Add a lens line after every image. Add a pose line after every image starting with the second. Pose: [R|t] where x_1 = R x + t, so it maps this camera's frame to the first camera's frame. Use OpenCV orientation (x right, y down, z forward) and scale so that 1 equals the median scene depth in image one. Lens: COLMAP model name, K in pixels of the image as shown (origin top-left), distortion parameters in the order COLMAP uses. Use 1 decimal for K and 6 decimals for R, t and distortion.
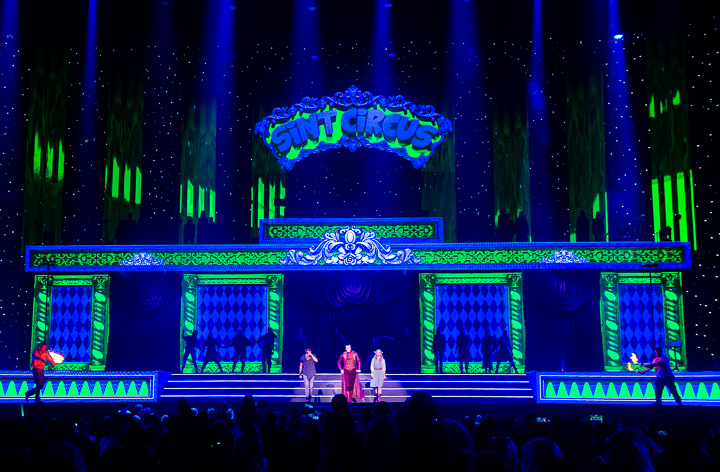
lens RADIAL K [[1009.4, 0, 360.0], [0, 1009.4, 236.0], [0, 0, 1]] dist [0.043790, 0.014664]
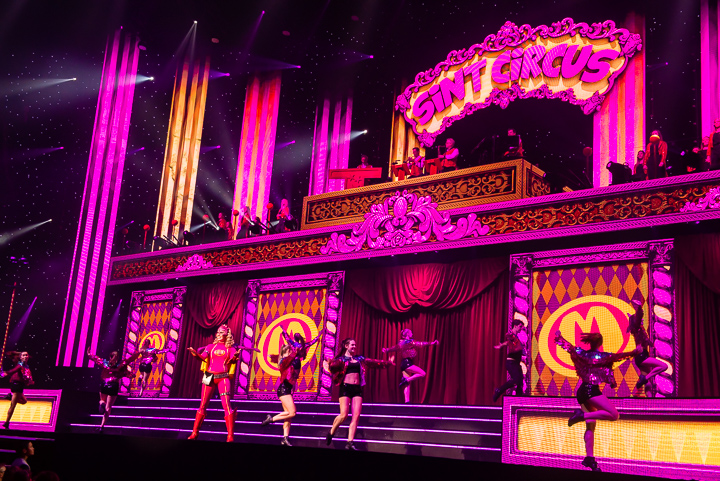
lens RADIAL K [[866.2, 0, 361.2], [0, 866.2, 230.7], [0, 0, 1]] dist [0.098477, 0.005201]
pose [[0.794542, -0.097229, -0.599374, 0.313610], [0.031691, 0.992392, -0.118974, 0.084513], [0.606381, 0.075535, 0.791578, 0.511181]]
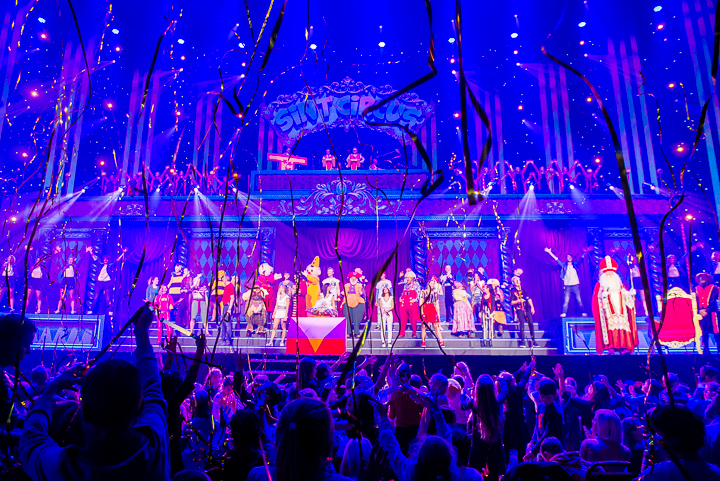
lens RADIAL K [[524.5, 0, 360.0], [0, 524.5, 240.5], [0, 0, 1]] dist [-0.056058, 0.000031]
pose [[0.999980, 0.004736, 0.004309, 0.006575], [-0.004508, 0.998666, -0.051432, 0.077624], [-0.004547, 0.051412, 0.998667, 0.477994]]
